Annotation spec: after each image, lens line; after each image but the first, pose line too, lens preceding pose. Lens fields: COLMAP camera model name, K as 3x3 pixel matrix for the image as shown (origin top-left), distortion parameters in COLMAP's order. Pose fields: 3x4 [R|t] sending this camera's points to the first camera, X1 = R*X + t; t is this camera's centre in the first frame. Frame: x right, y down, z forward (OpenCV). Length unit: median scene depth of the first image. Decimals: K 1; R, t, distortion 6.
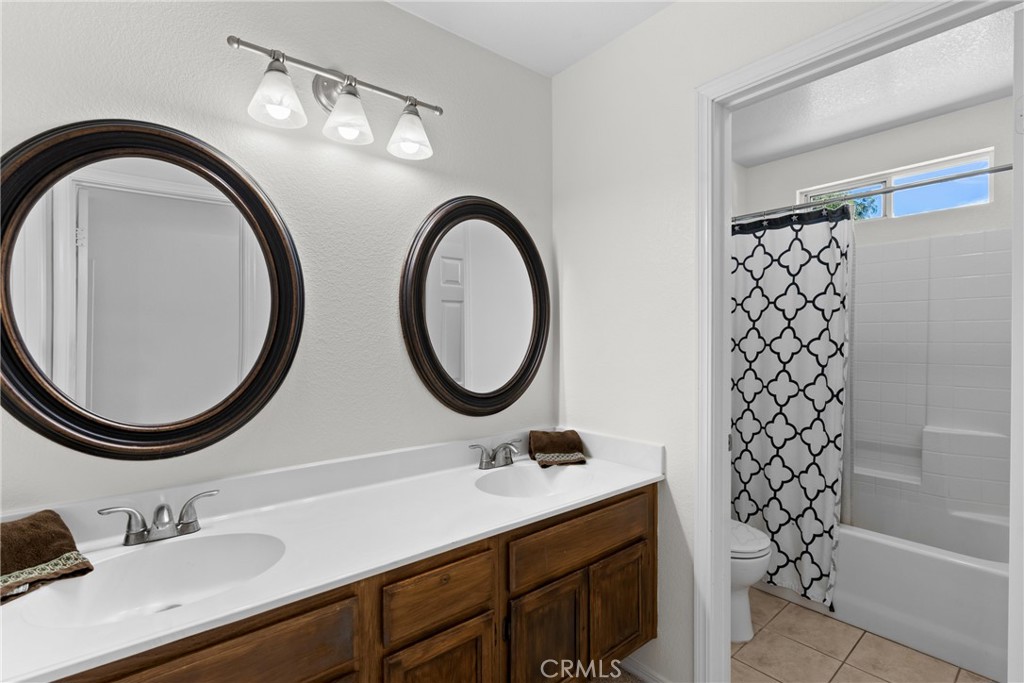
lens RADIAL K [[466.3, 0, 512.9], [0, 466.3, 341.7], [0, 0, 1]] dist [-0.008865, 0.004347]
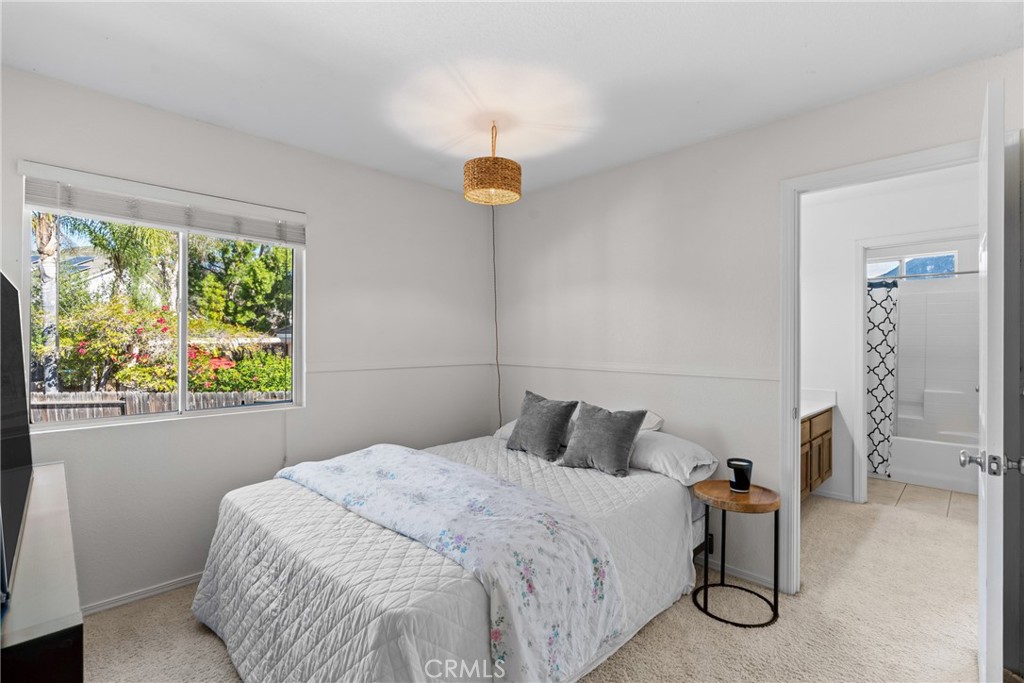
lens RADIAL K [[466.3, 0, 509.9], [0, 466.3, 341.5], [0, 0, 1]] dist [-0.008865, 0.004347]
pose [[0.995900, 0.004003, 0.090370, -1.165962], [-0.002887, 0.999918, -0.012479, 0.010767], [-0.090412, 0.012167, 0.995830, -0.895090]]
